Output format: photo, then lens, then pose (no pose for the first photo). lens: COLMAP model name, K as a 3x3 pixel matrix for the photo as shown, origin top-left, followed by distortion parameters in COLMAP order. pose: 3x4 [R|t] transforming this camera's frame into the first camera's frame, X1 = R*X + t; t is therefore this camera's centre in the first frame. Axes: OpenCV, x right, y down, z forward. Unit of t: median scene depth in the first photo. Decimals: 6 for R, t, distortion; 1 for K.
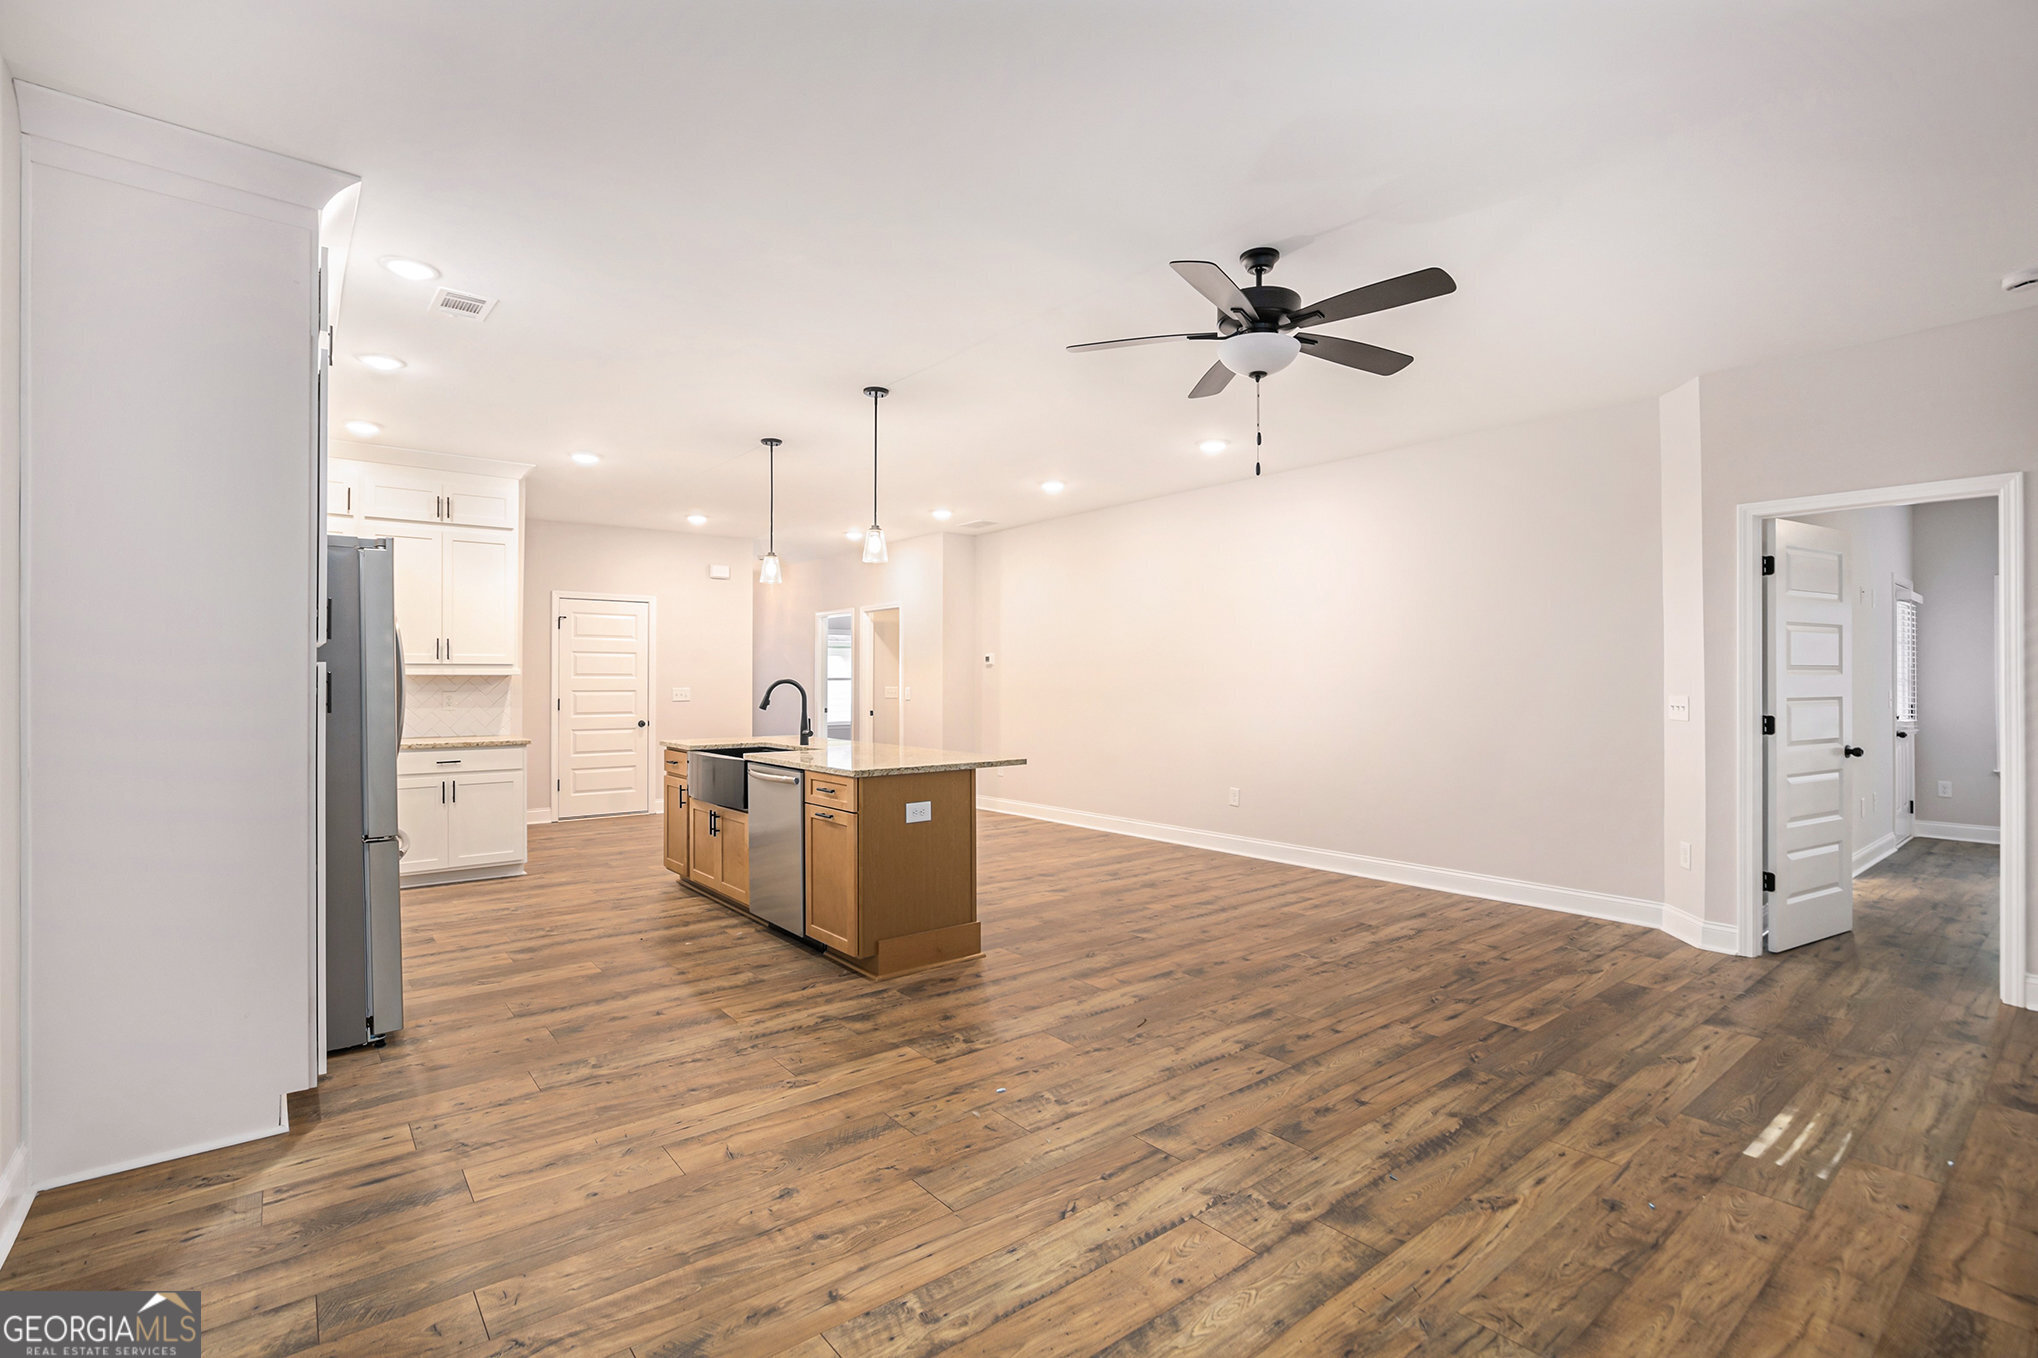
lens RADIAL K [[948.8, 0, 1023.1], [0, 948.8, 653.4], [0, 0, 1]] dist [-0.036364, -0.000331]
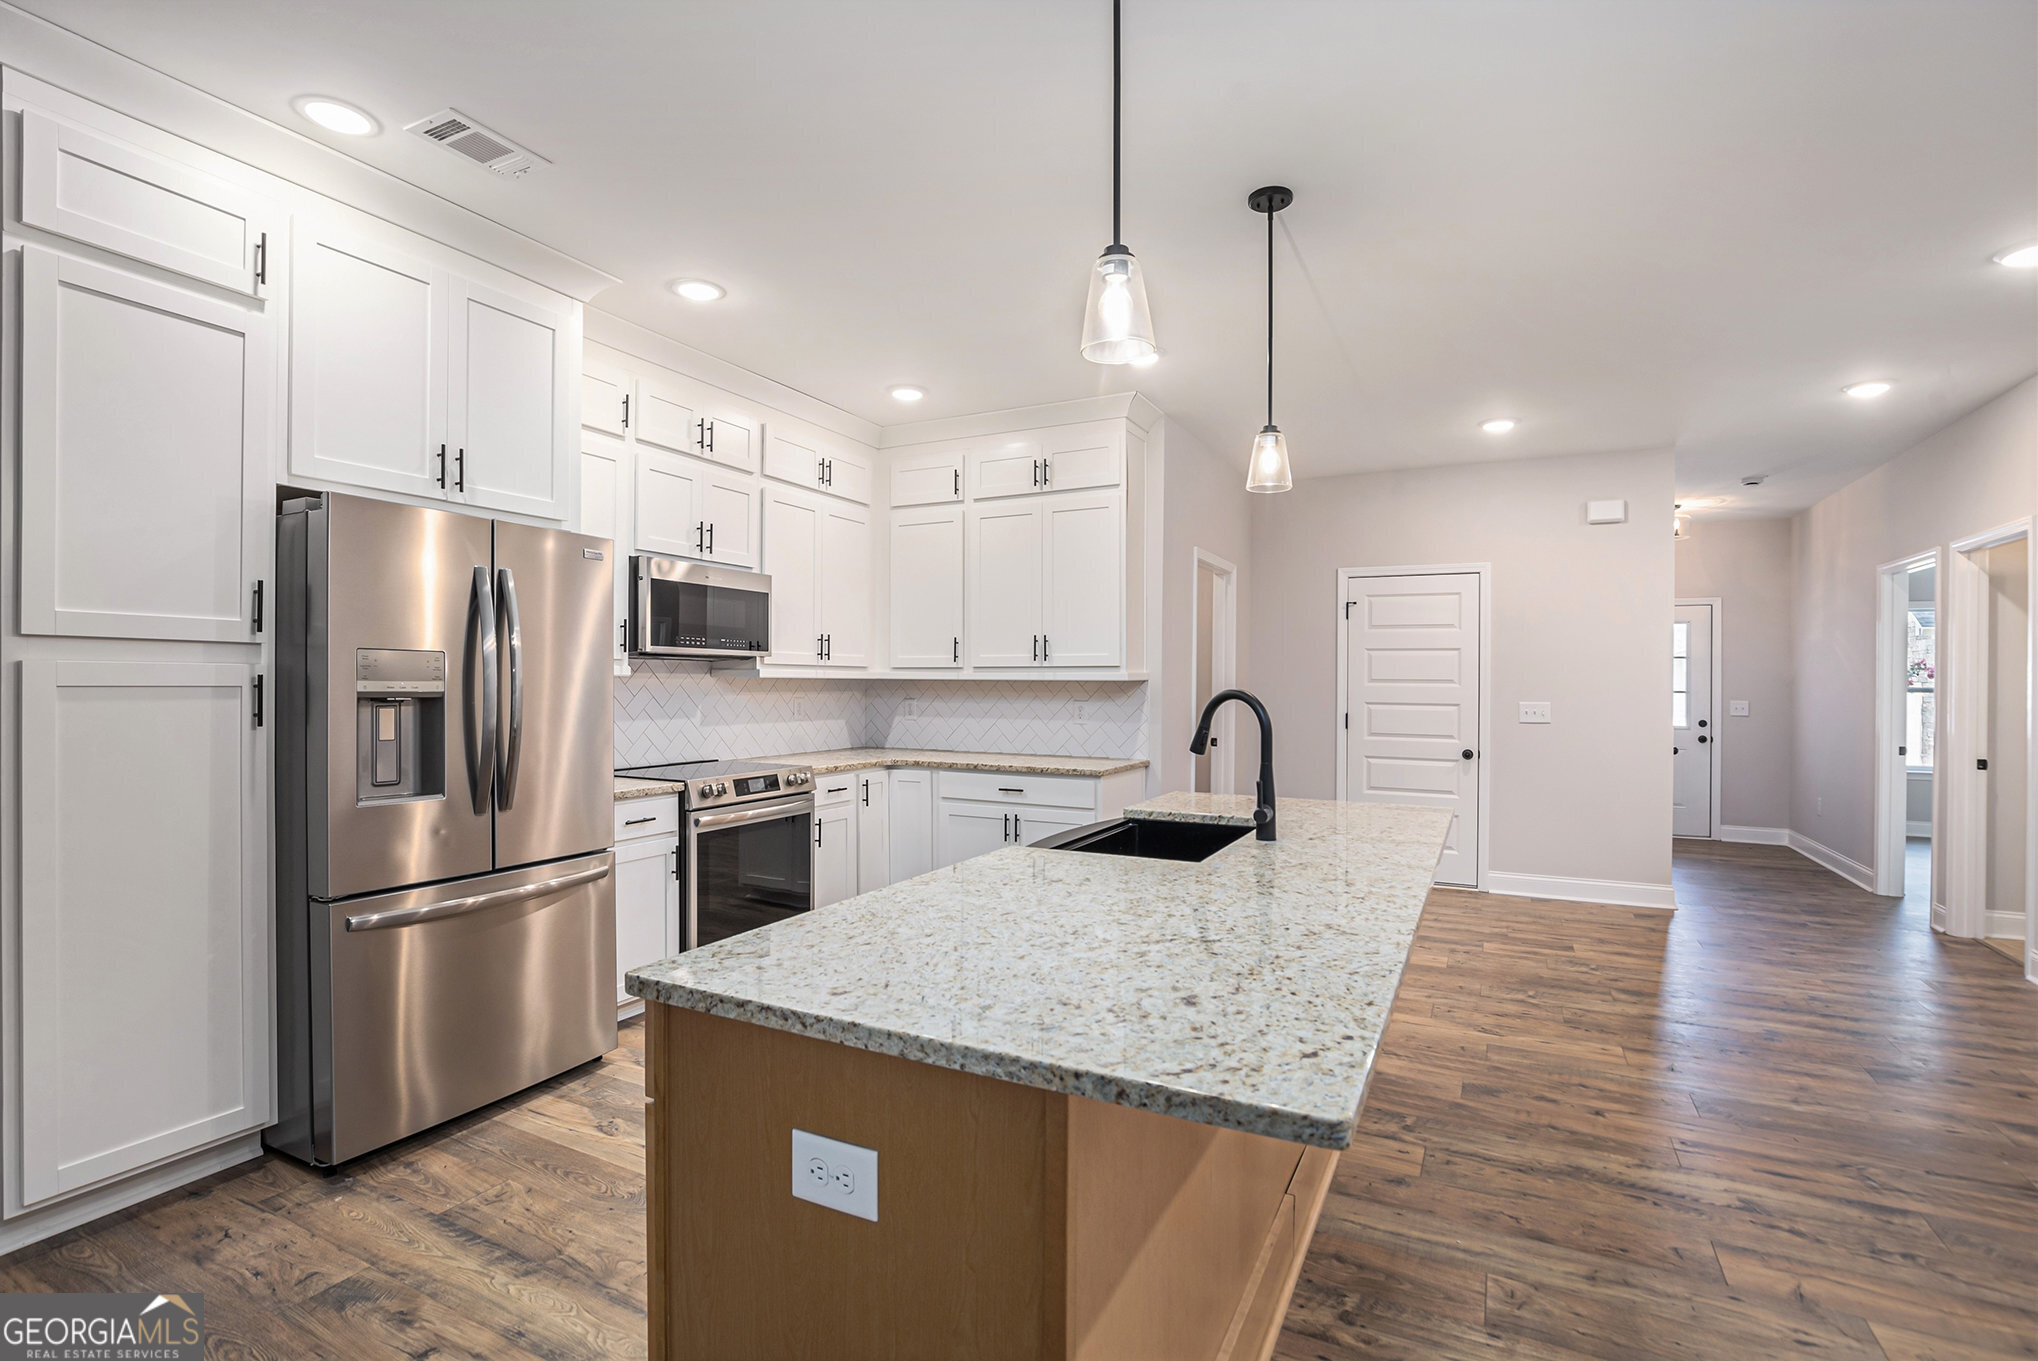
lens RADIAL K [[947.2, 0, 1019.0], [0, 947.2, 680.5], [0, 0, 1]] dist [-0.033734, 0.005948]
pose [[0.406404, 0.003190, -0.913688, 0.189902], [0.016399, 0.999807, 0.010784, 0.024945], [0.913546, -0.019367, 0.406273, 1.108142]]
